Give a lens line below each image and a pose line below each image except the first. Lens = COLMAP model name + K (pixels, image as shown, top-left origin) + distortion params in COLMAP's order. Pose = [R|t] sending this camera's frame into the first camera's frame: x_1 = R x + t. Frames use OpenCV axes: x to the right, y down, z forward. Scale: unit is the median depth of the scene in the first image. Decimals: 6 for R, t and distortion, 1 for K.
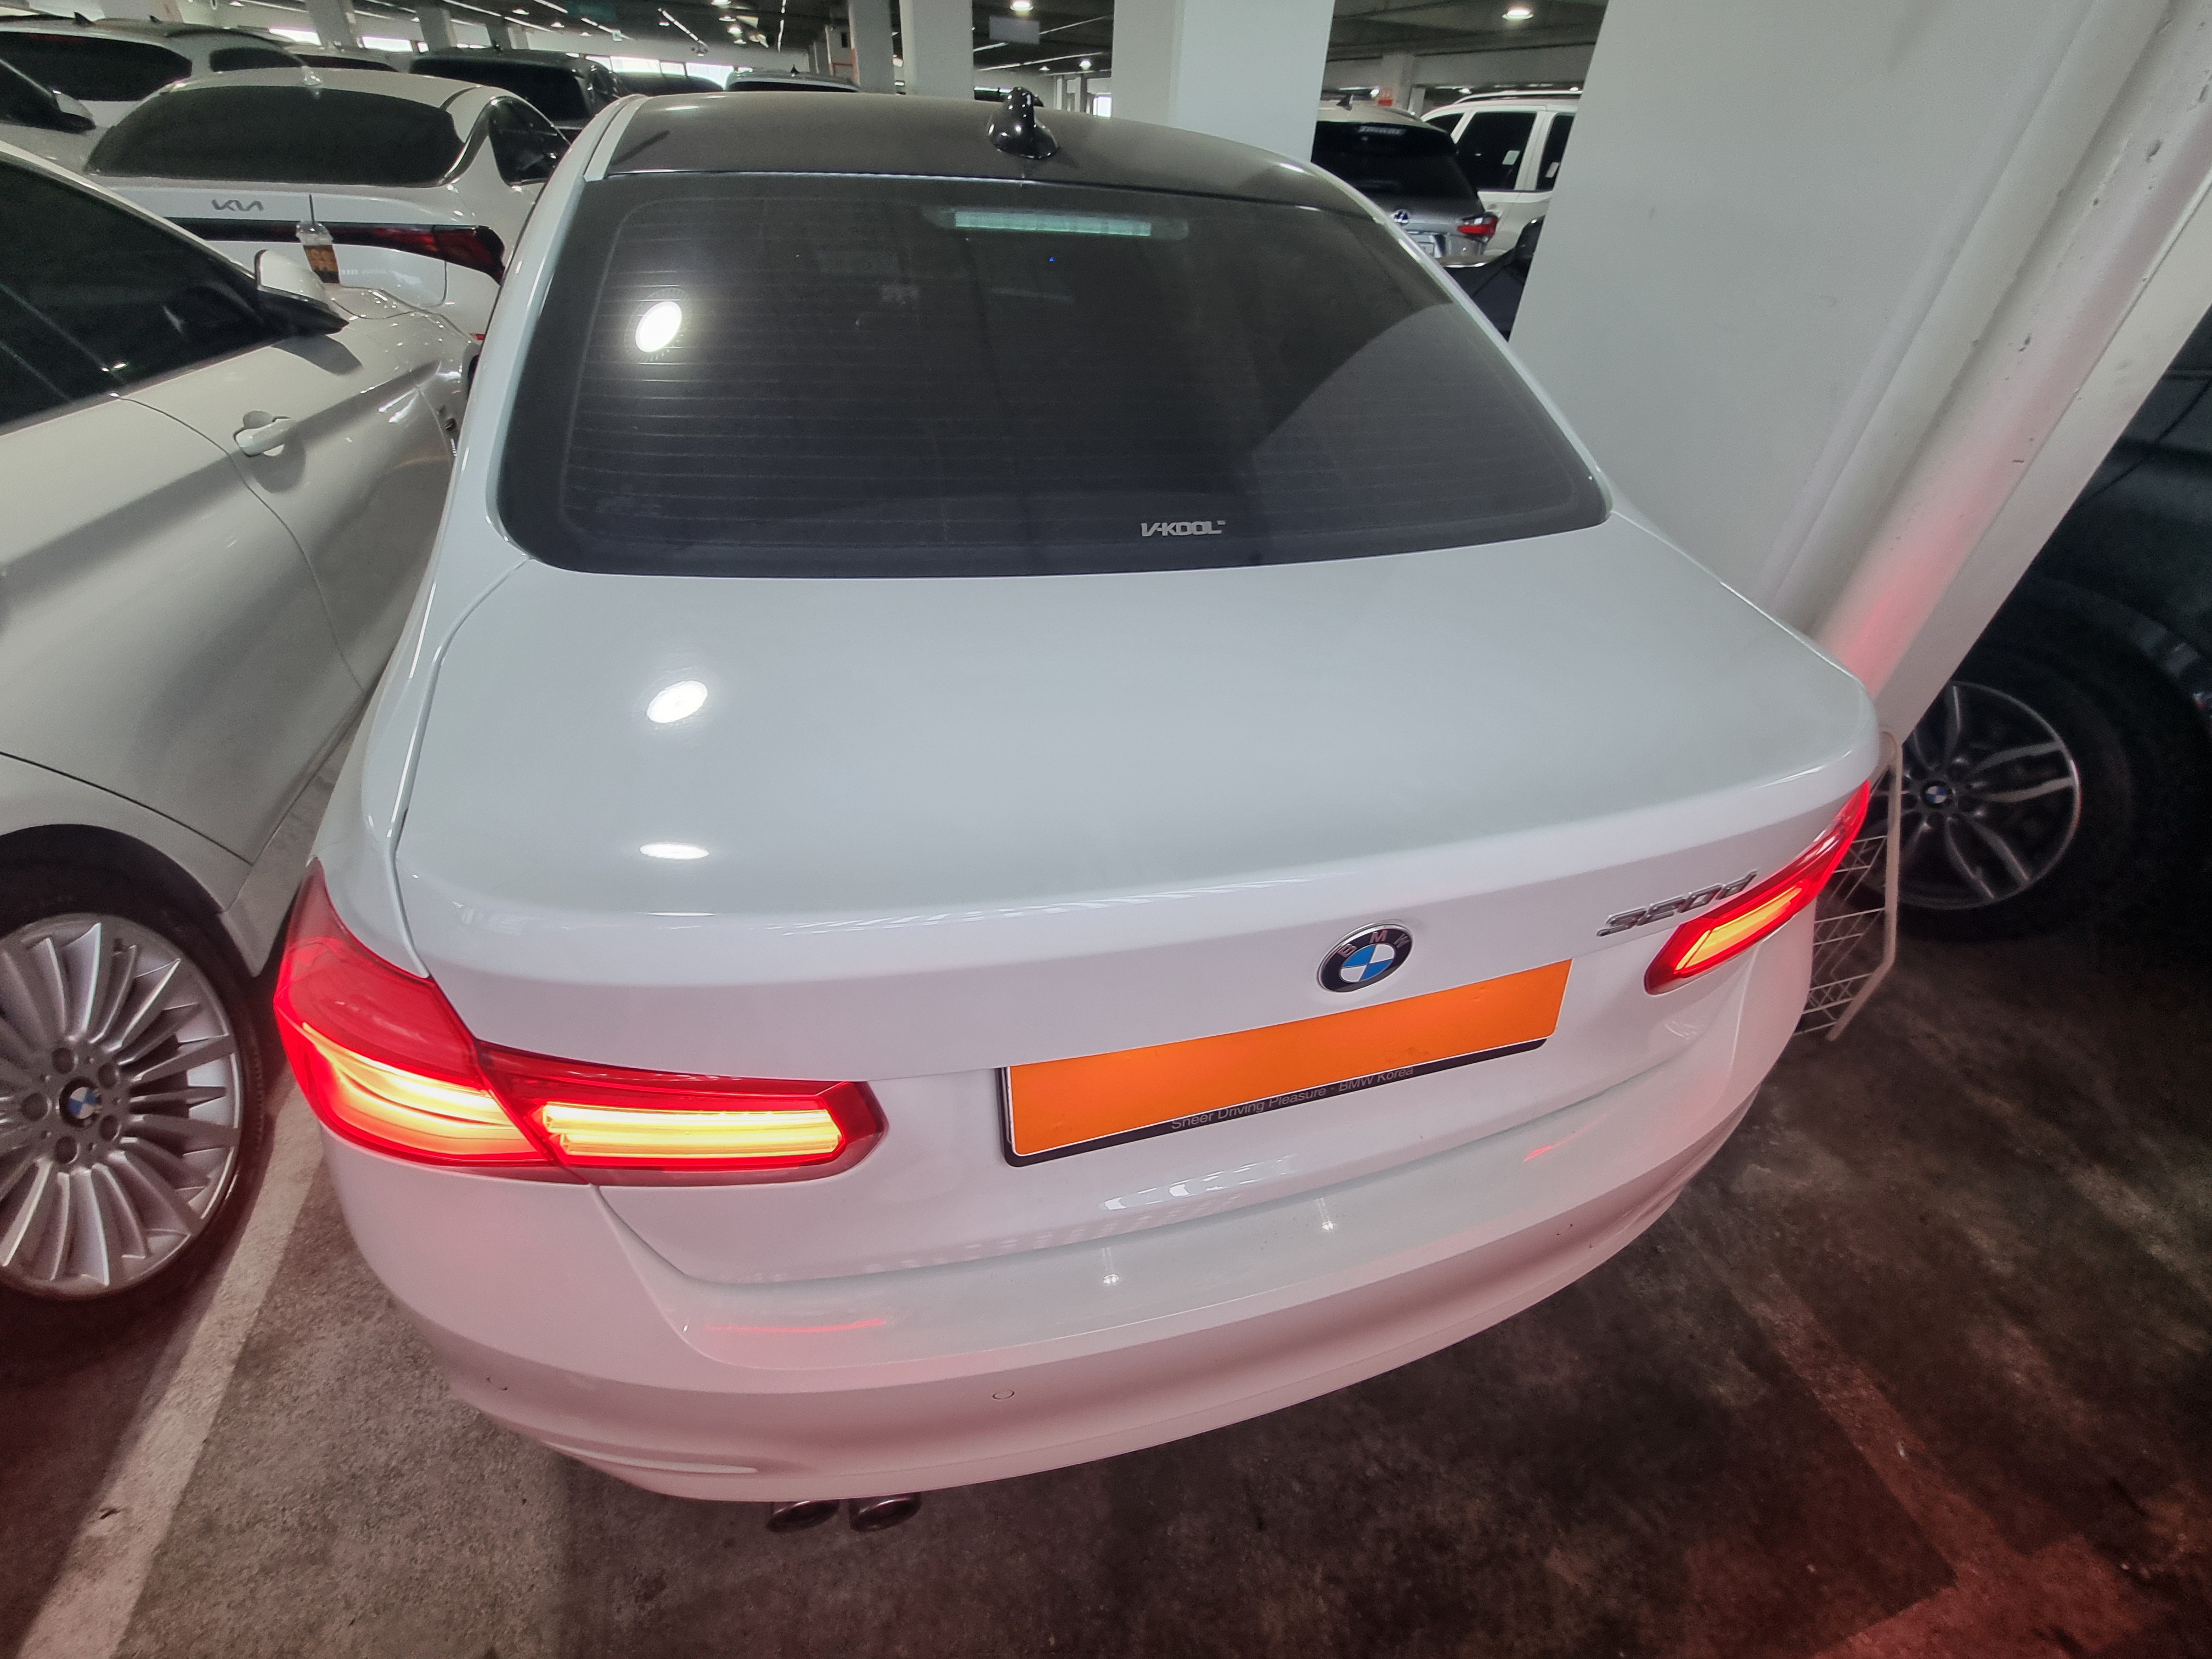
lens RADIAL K [[906.3, 0, 1116.3], [0, 906.3, 828.6], [0, 0, 1]] dist [-0.000330, -0.000305]
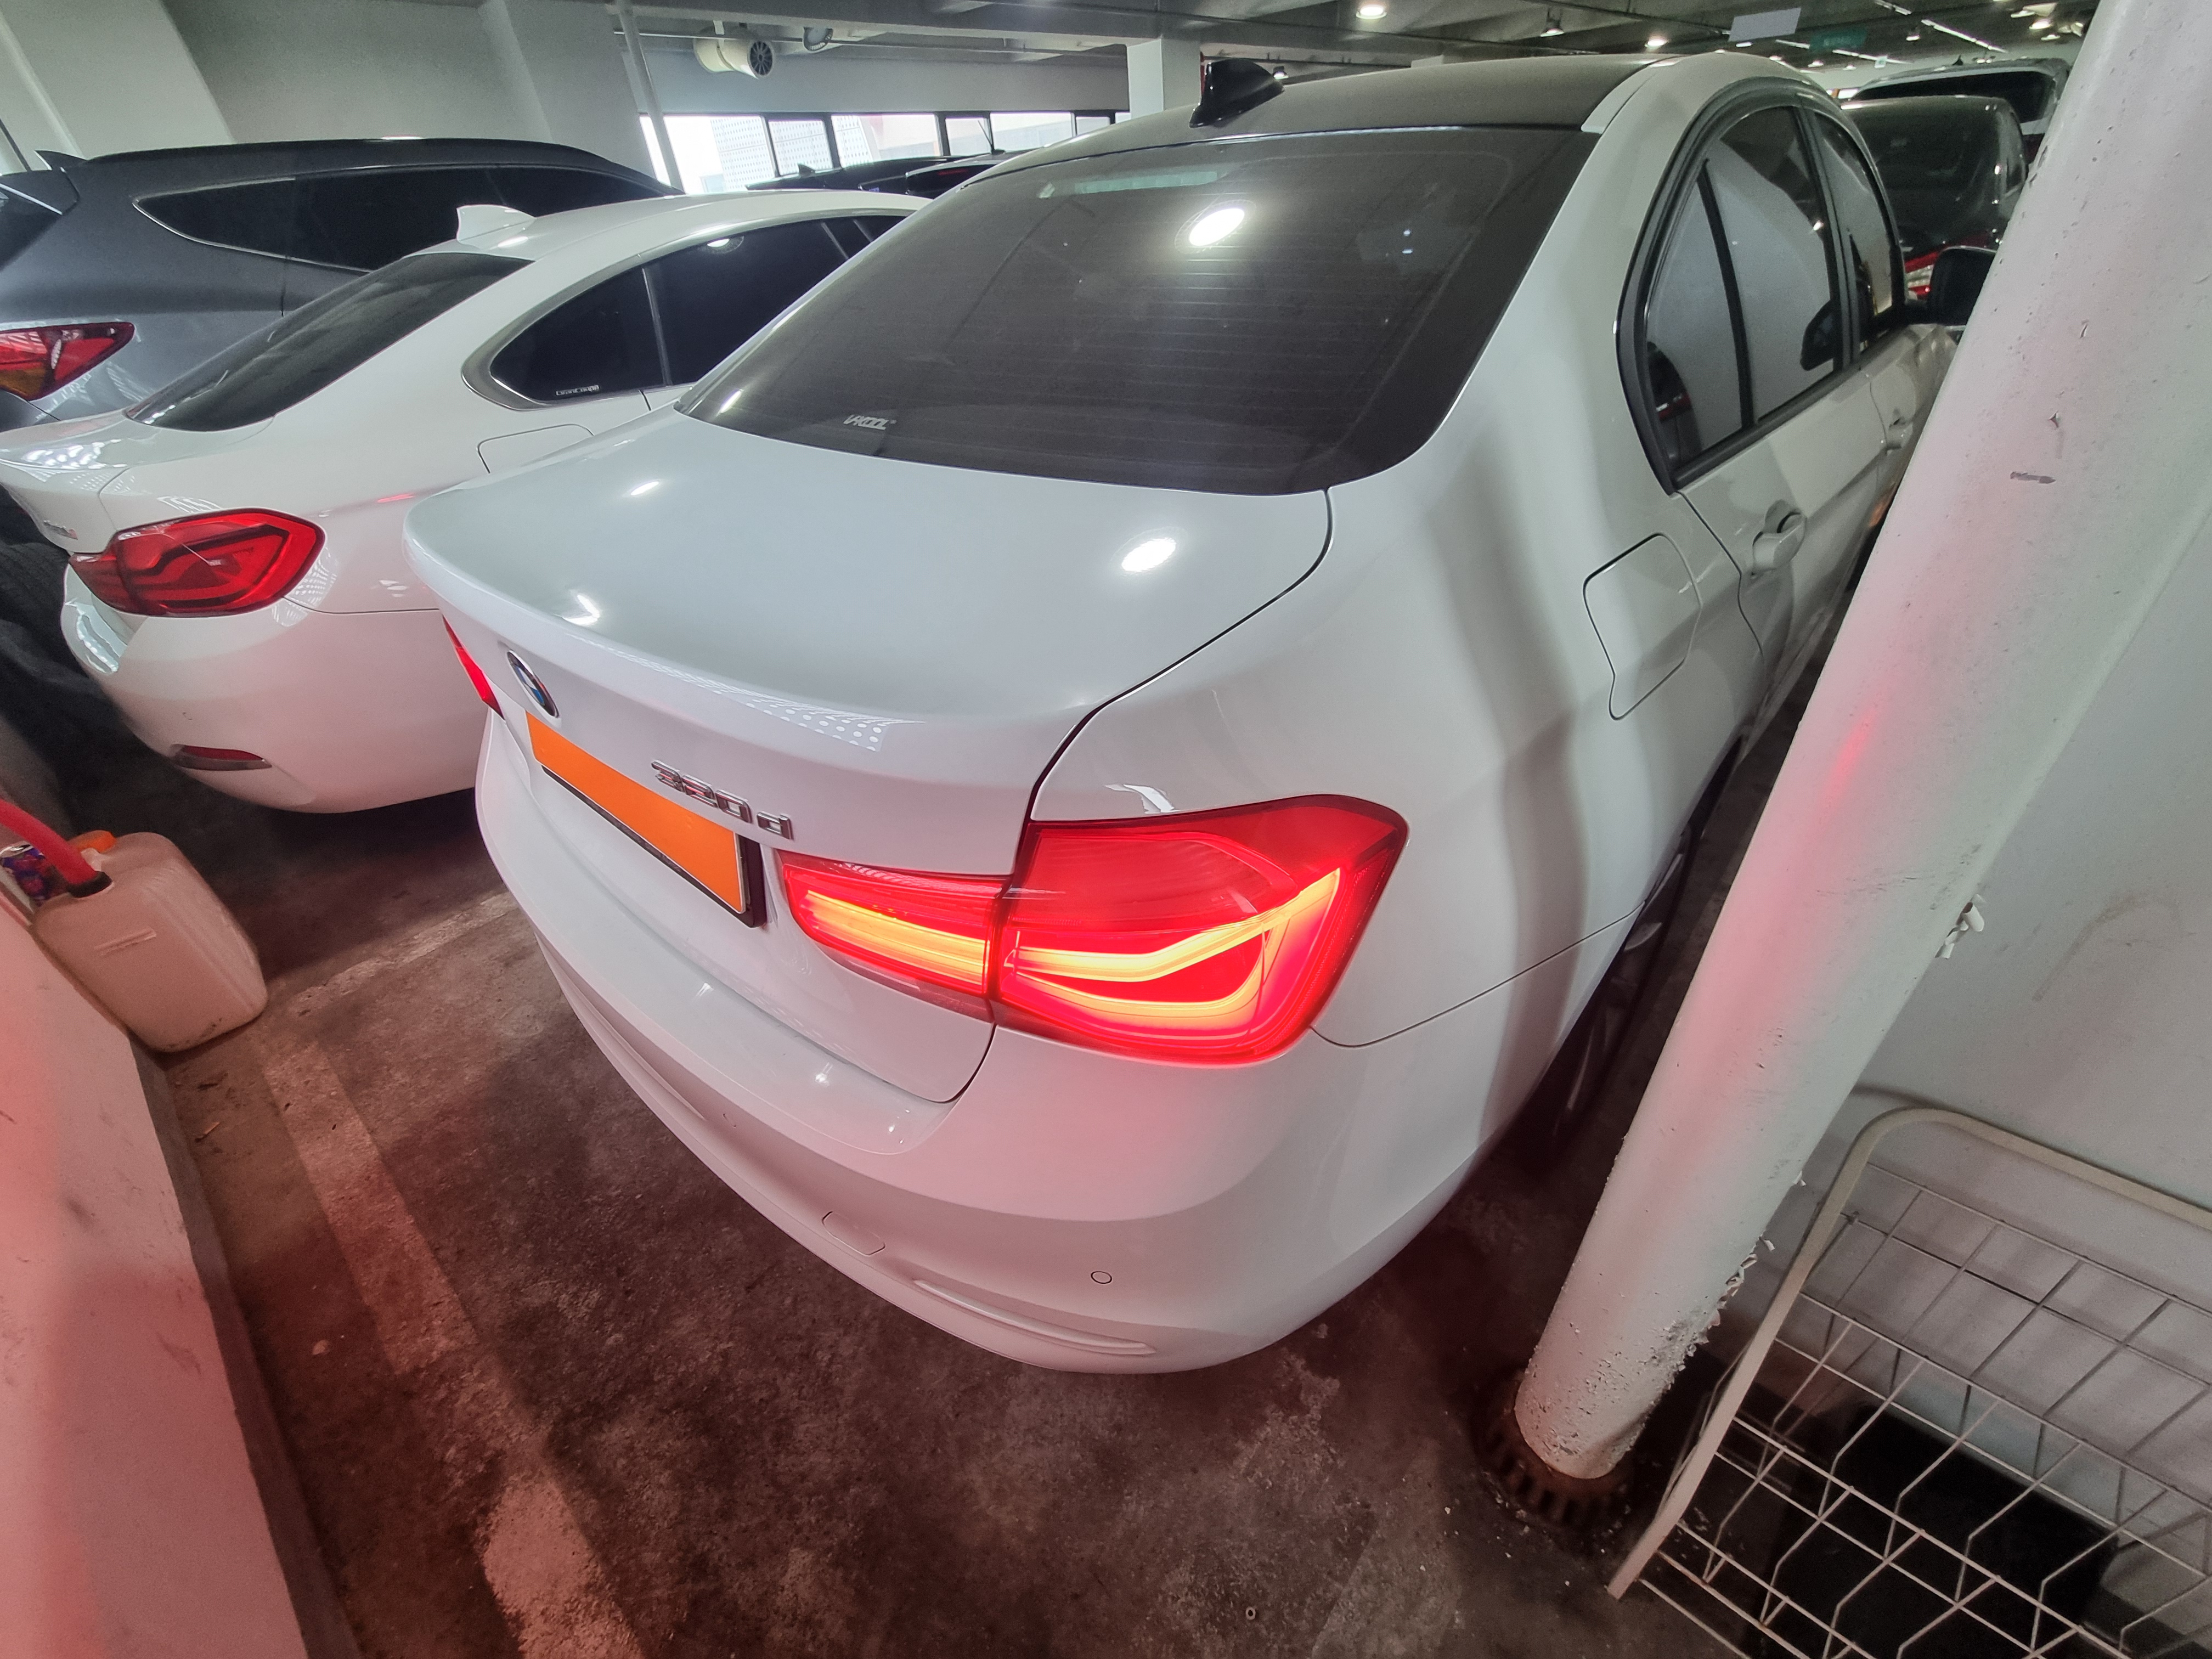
lens RADIAL K [[925.1, 0, 1106.0], [0, 925.1, 829.5], [0, 0, 1]] dist [-0.000247, 0.000042]
pose [[0.517925, 0.399265, -0.756532, 0.919806], [-0.436019, 0.884100, 0.168089, -0.125679], [0.735962, 0.242805, 0.631985, 0.390838]]
